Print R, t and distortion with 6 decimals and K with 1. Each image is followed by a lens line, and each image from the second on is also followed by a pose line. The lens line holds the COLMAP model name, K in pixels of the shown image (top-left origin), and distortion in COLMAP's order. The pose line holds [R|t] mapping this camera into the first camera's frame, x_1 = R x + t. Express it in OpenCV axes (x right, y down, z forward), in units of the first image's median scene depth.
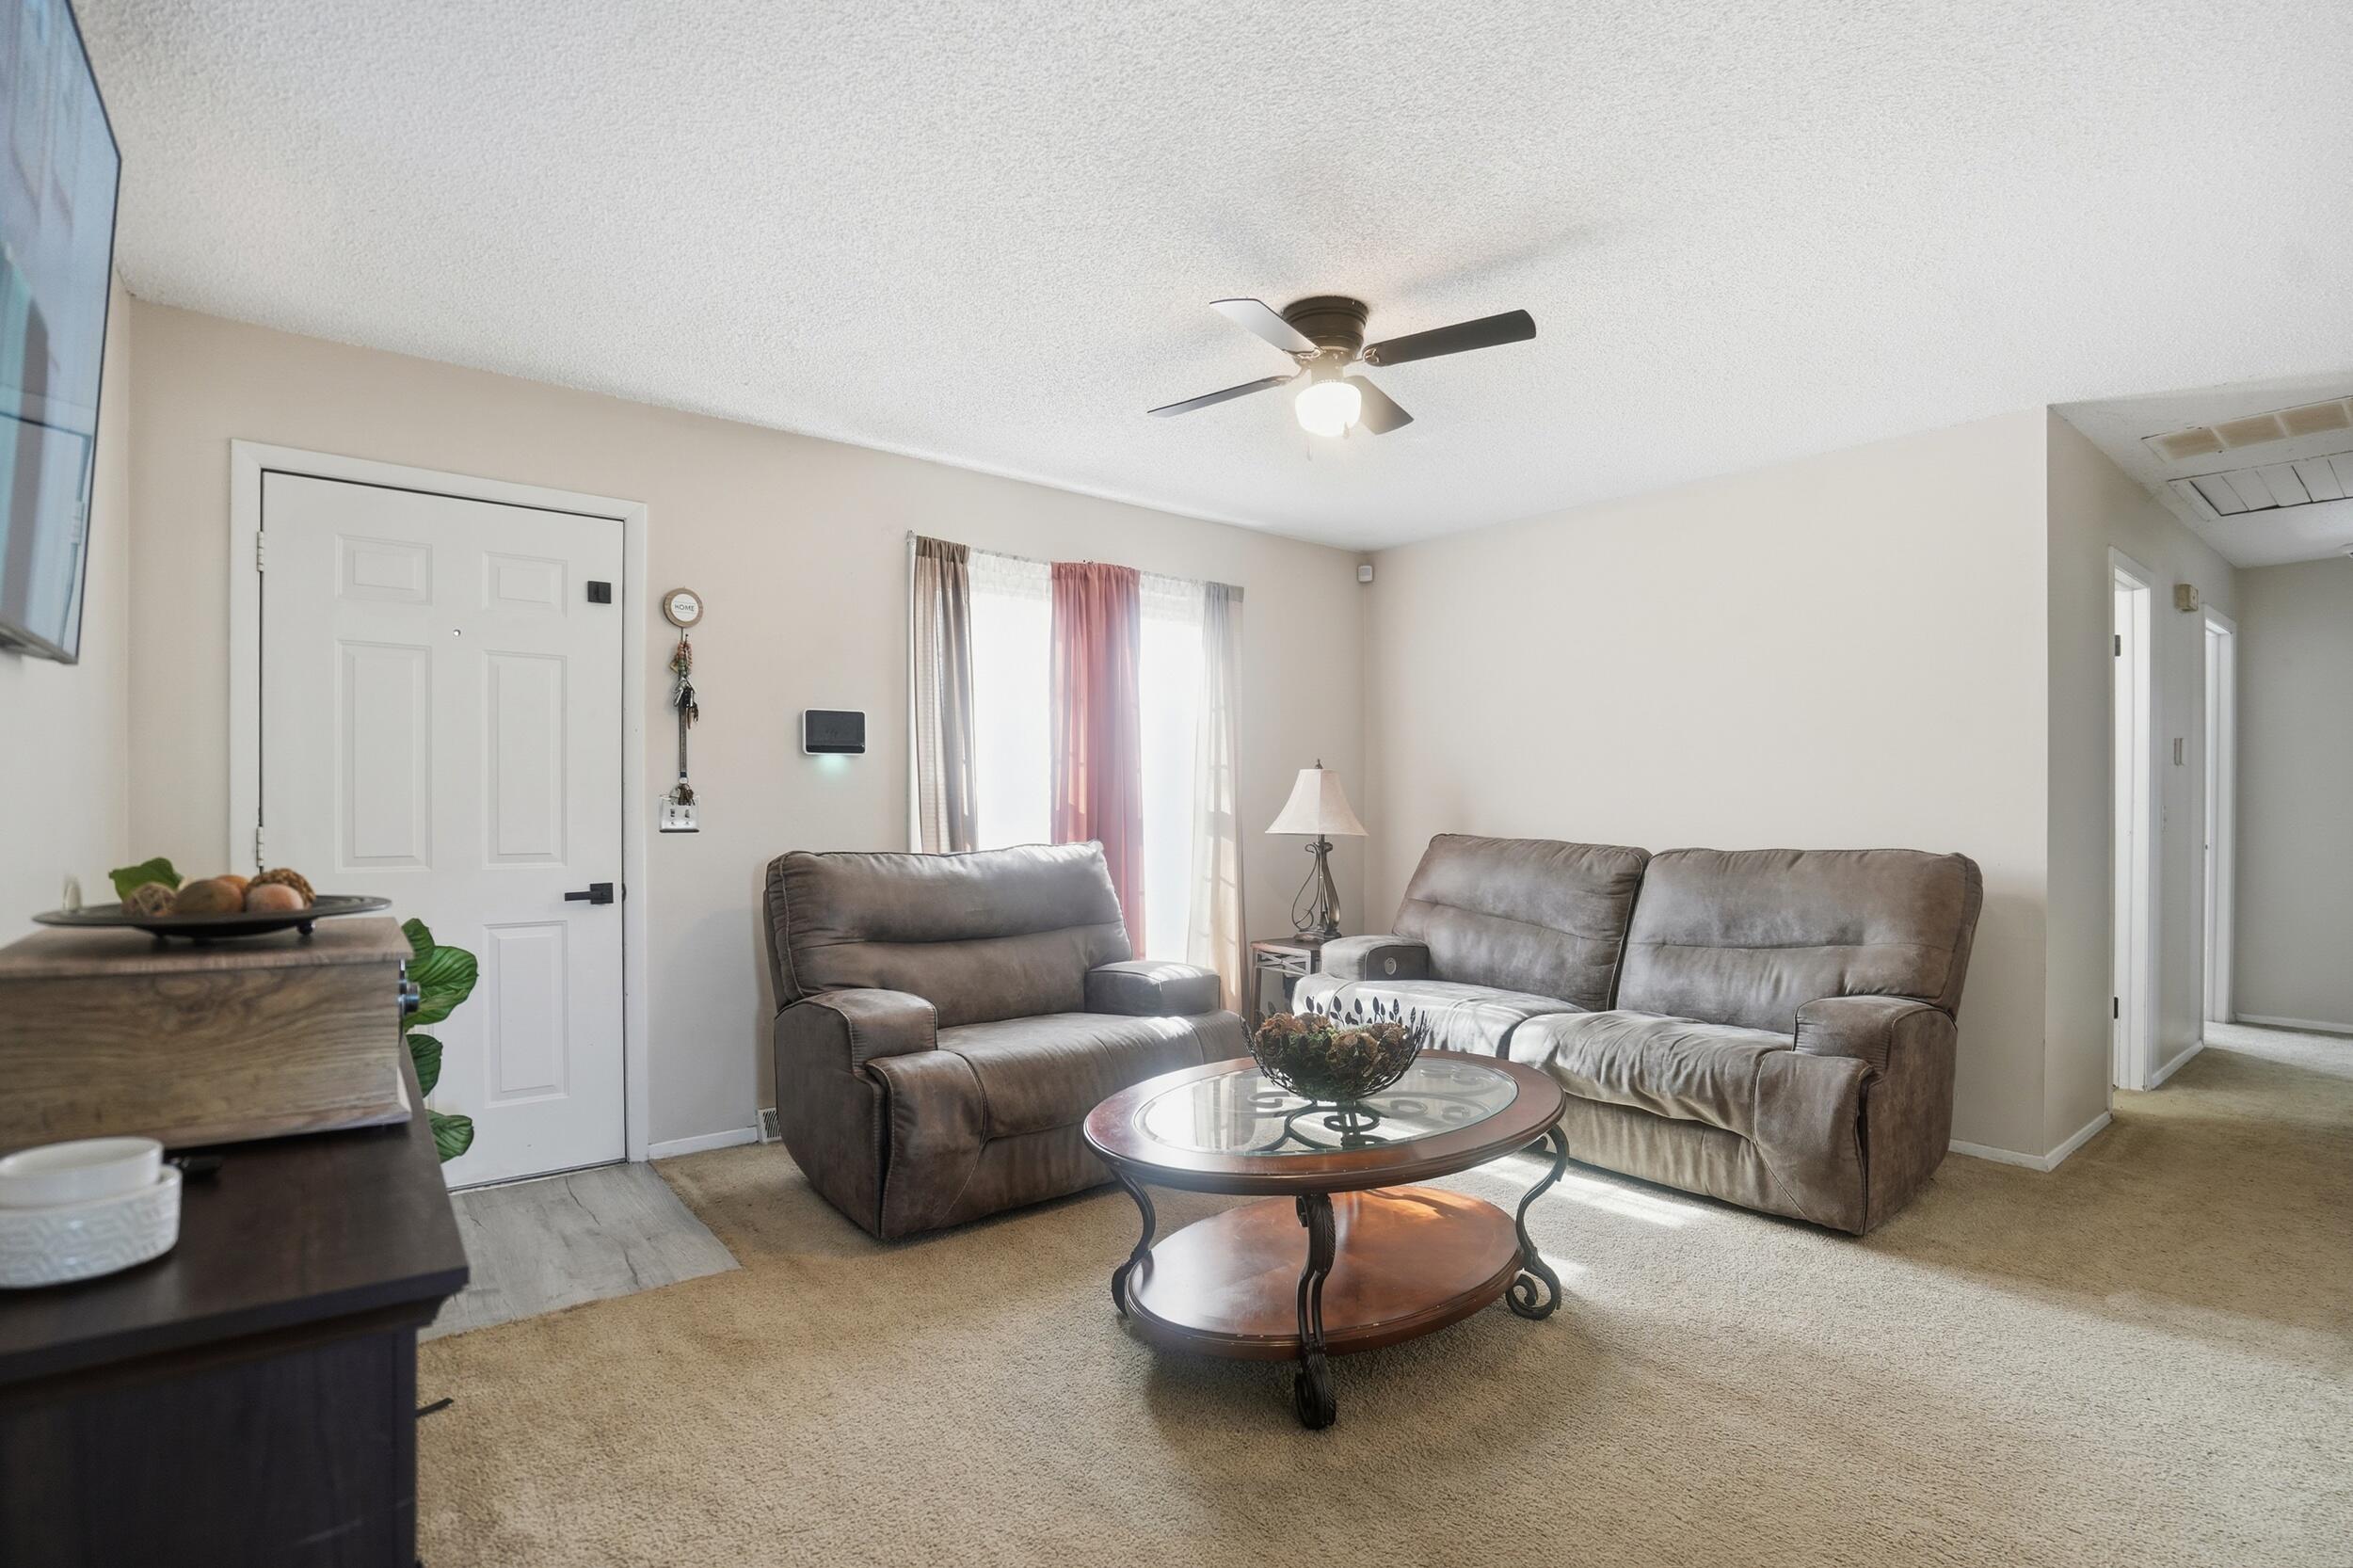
lens RADIAL K [[1084.2, 0, 1175.1], [0, 1084.2, 801.3], [0, 0, 1]] dist [-0.025198, -0.000181]
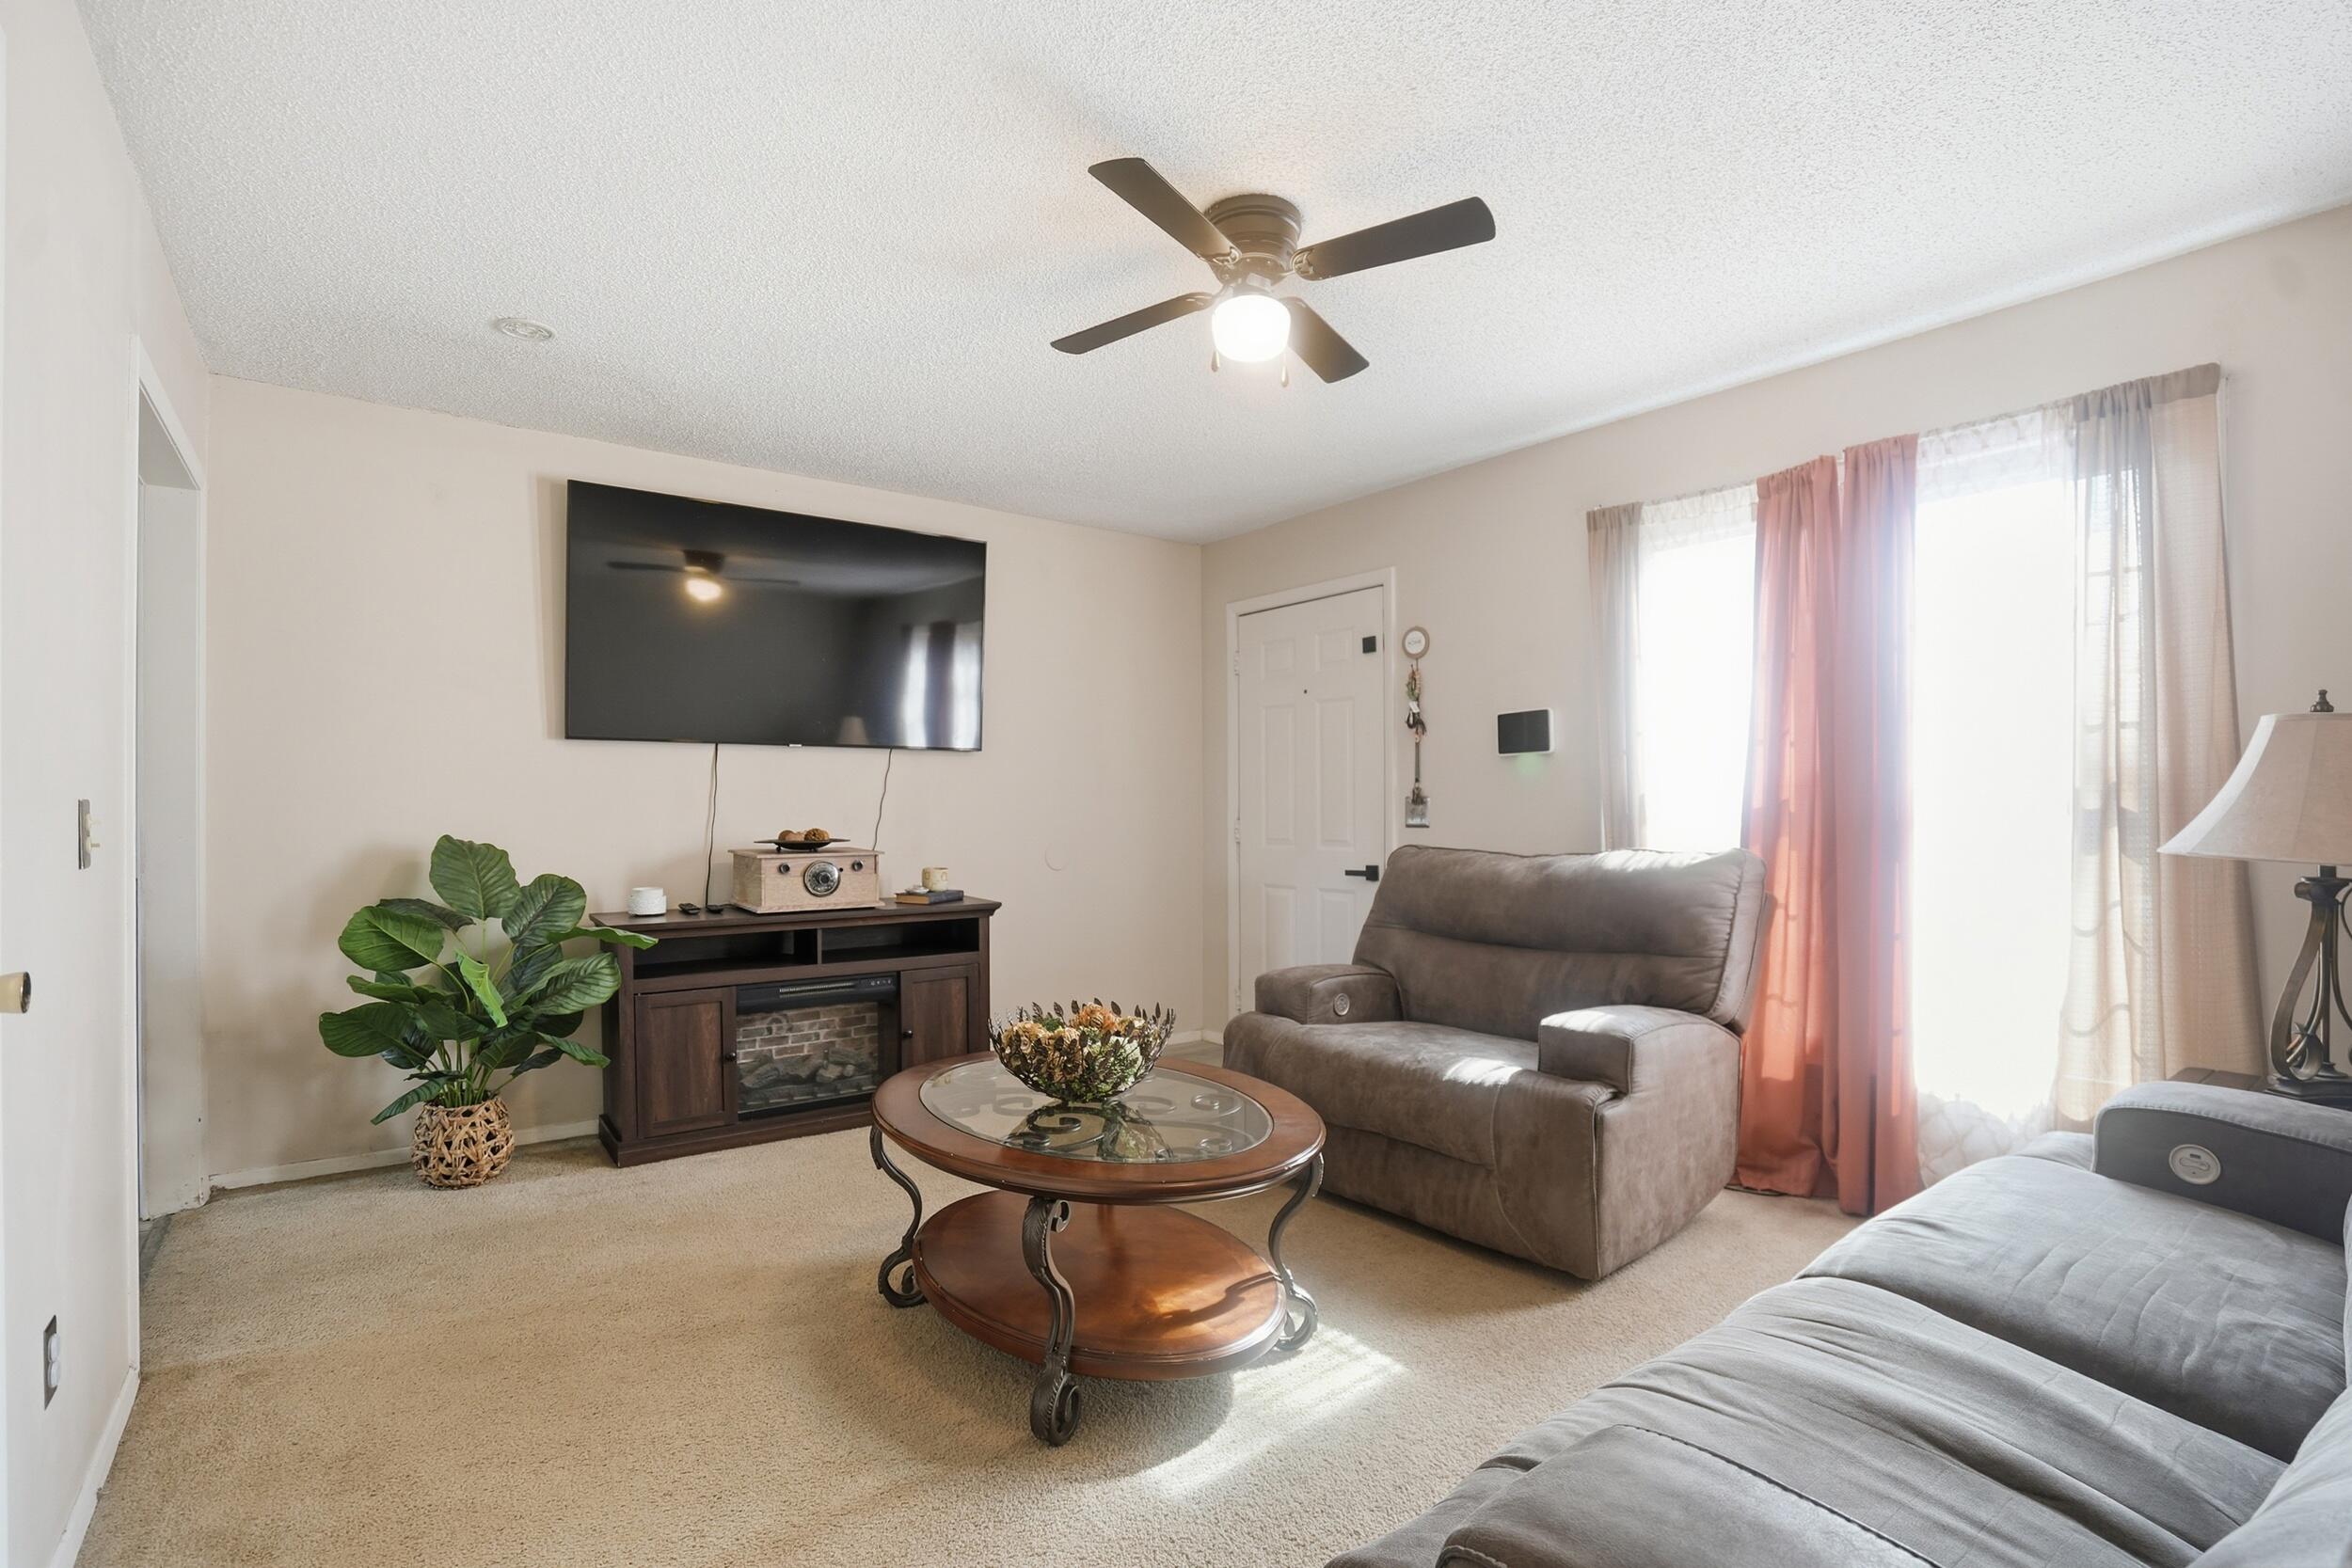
lens RADIAL K [[1083.7, 0, 1177.5], [0, 1083.7, 800.0], [0, 0, 1]] dist [-0.025198, -0.000181]
pose [[0.013078, -0.010211, -0.999862, 0.754451], [0.005044, 0.999936, -0.010146, 0.008215], [0.999902, -0.004911, 0.013129, 0.716318]]
